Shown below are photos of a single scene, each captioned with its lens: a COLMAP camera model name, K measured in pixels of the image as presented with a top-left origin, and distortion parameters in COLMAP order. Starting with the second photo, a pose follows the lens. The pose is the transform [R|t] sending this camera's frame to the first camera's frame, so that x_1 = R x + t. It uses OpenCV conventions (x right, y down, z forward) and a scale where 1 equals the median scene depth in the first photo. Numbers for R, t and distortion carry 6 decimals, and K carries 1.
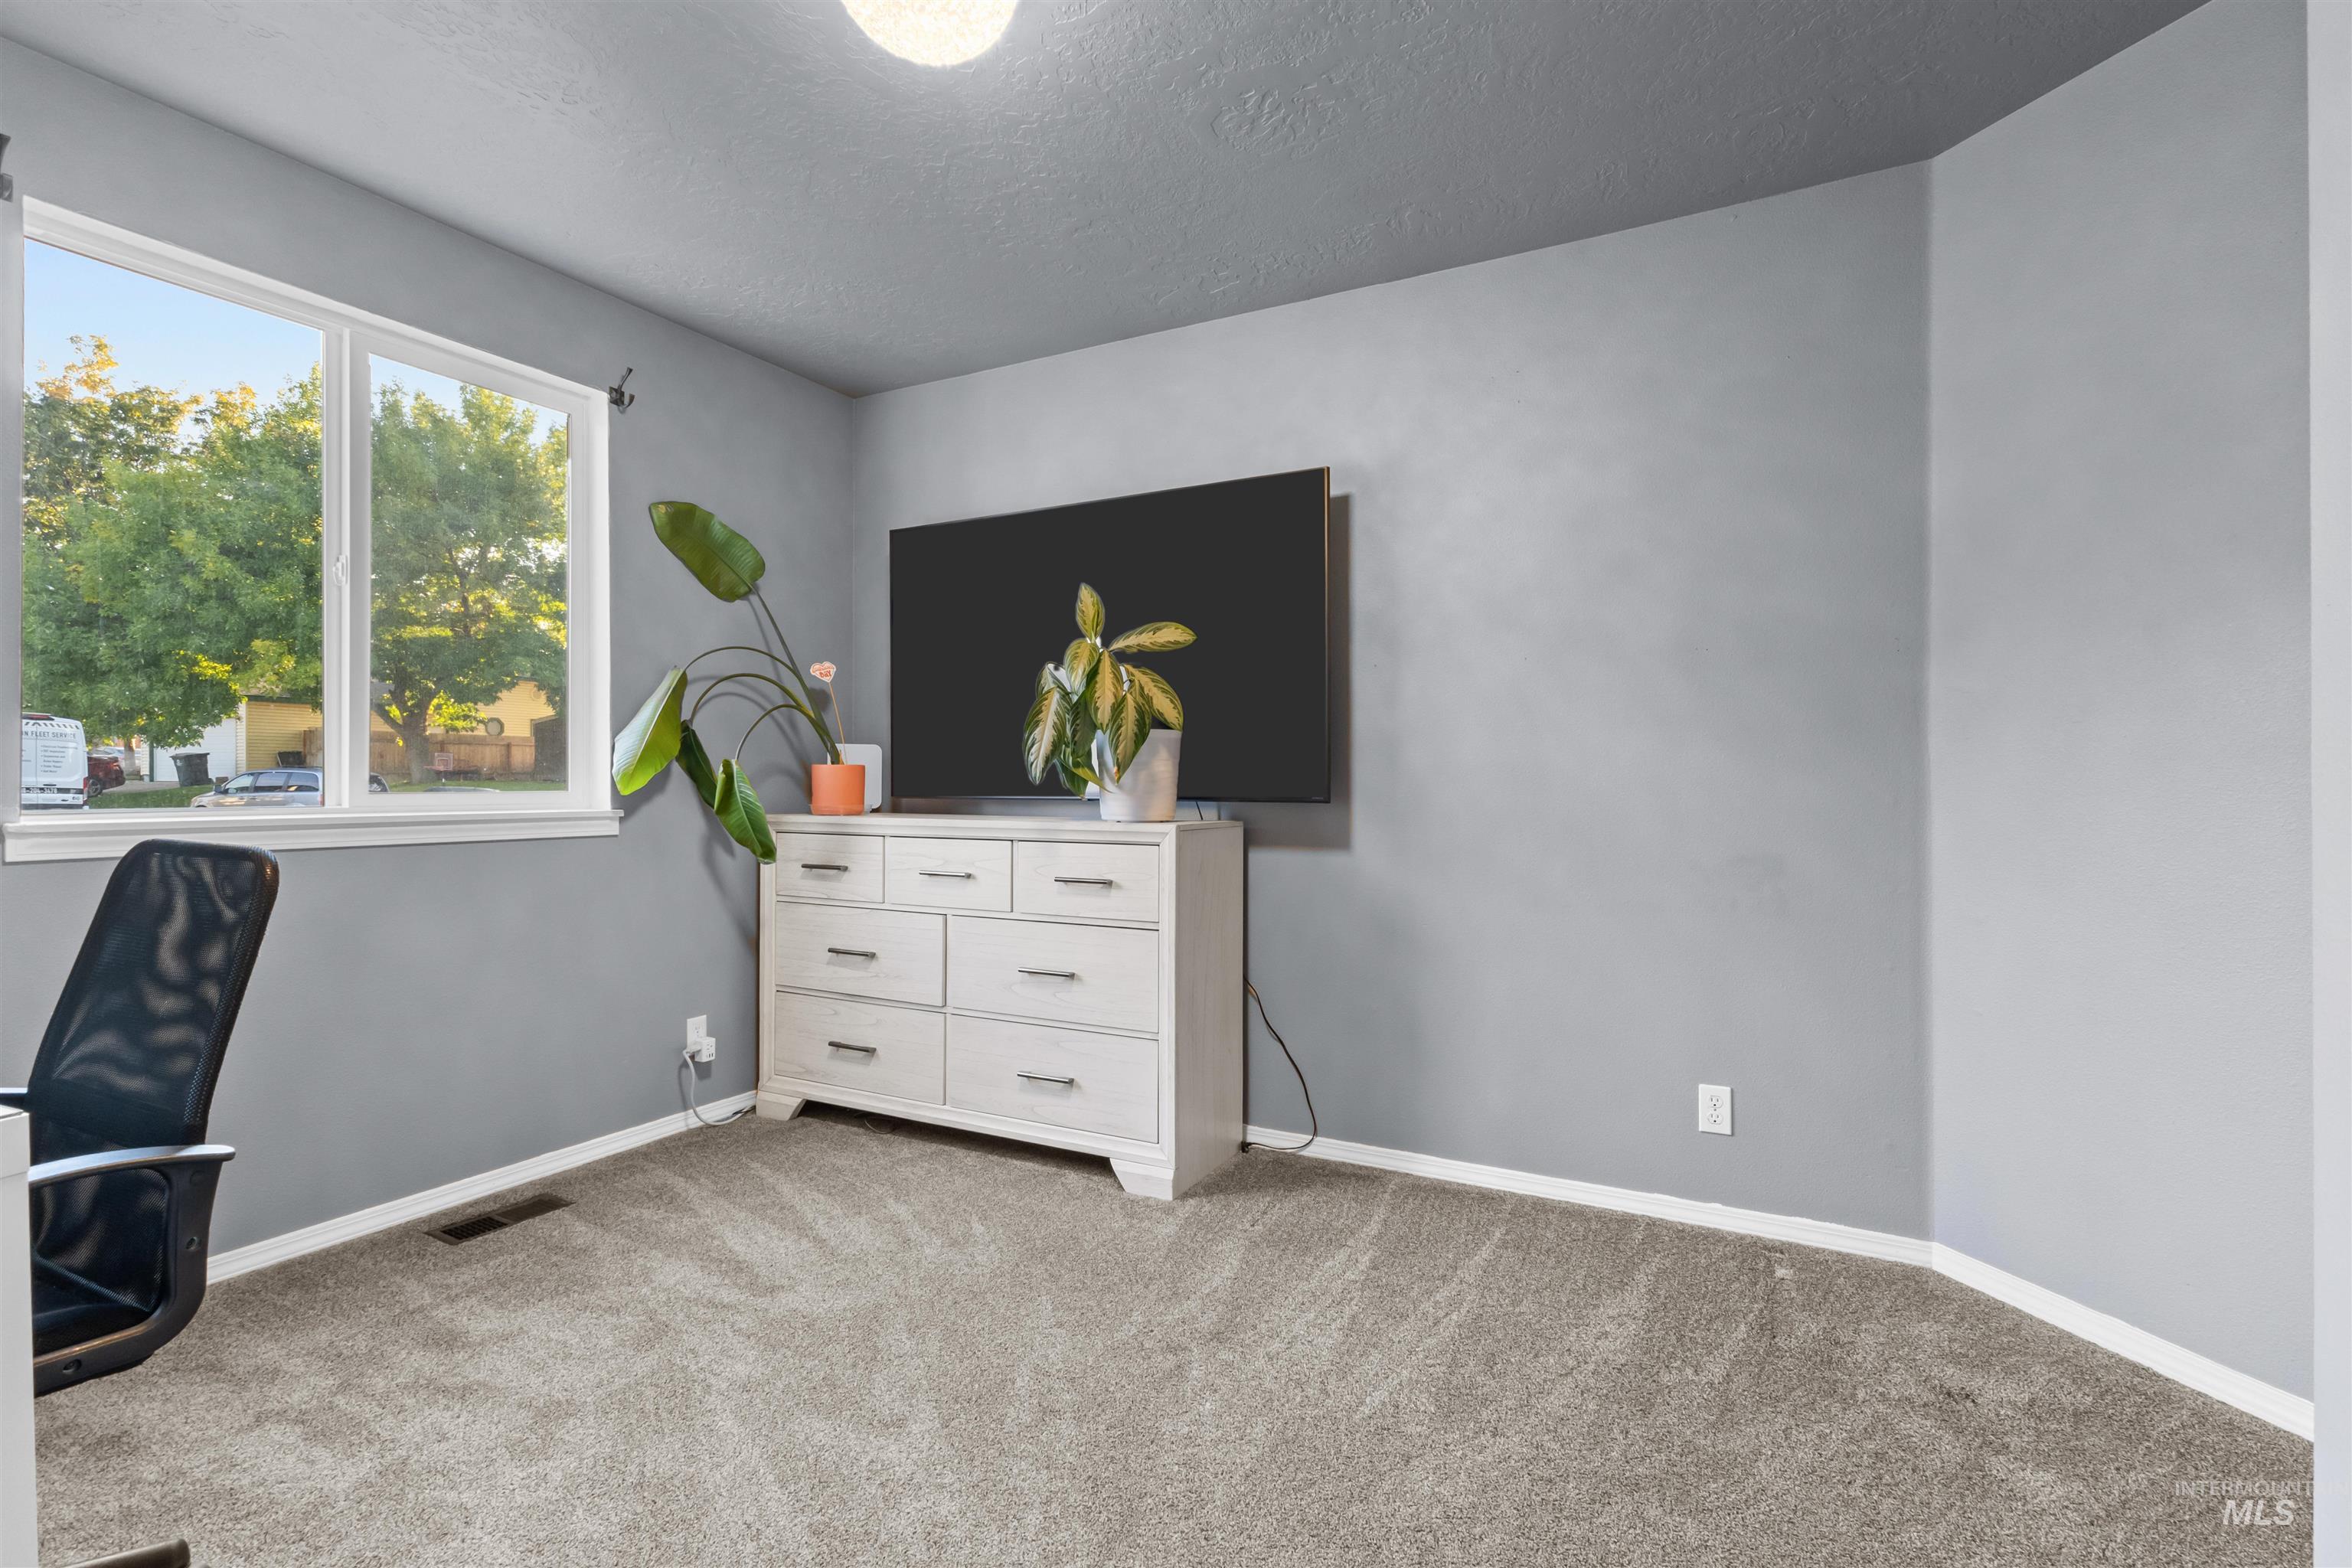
lens RADIAL K [[1082.6, 0, 1169.4], [0, 1082.6, 785.1], [0, 0, 1]] dist [0.001085, 0.001099]
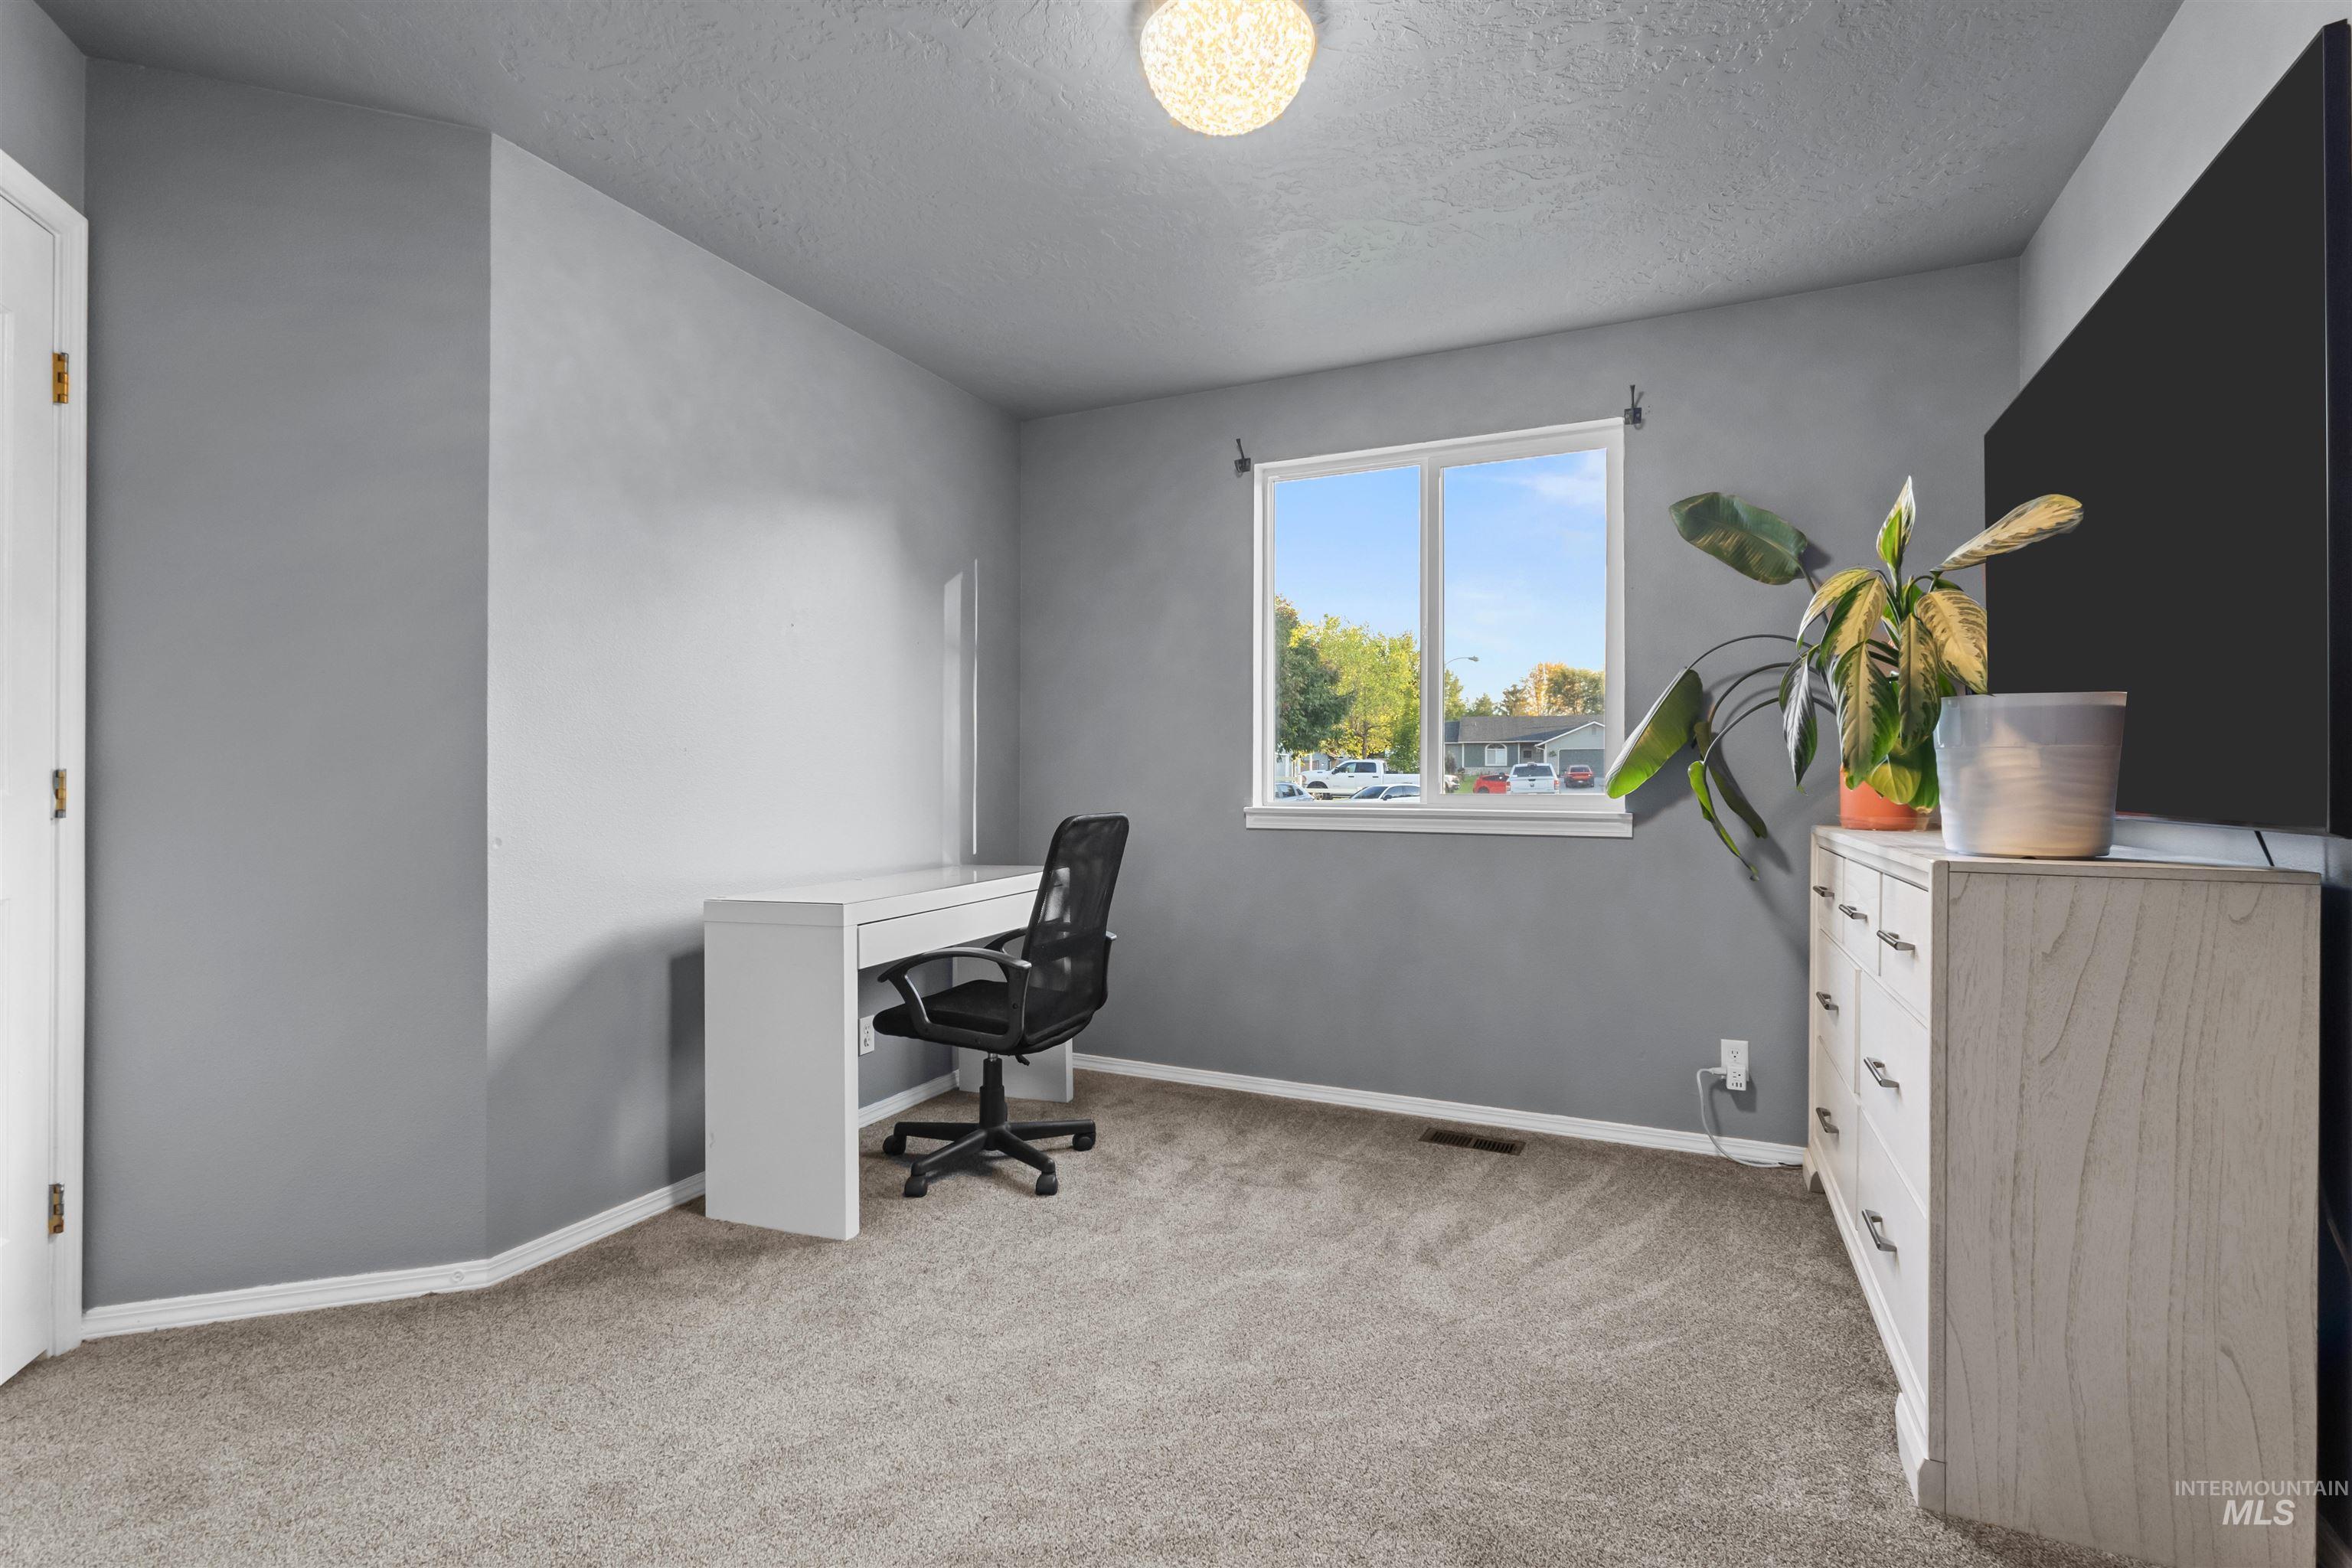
lens RADIAL K [[1082.6, 0, 1170.5], [0, 1082.6, 786.1], [0, 0, 1]] dist [0.001085, 0.001099]
pose [[0.053138, 0.000457, -0.998587, 0.565527], [-0.009198, 0.999958, -0.000031, 0.000795], [0.998545, 0.009187, 0.053140, 0.568074]]
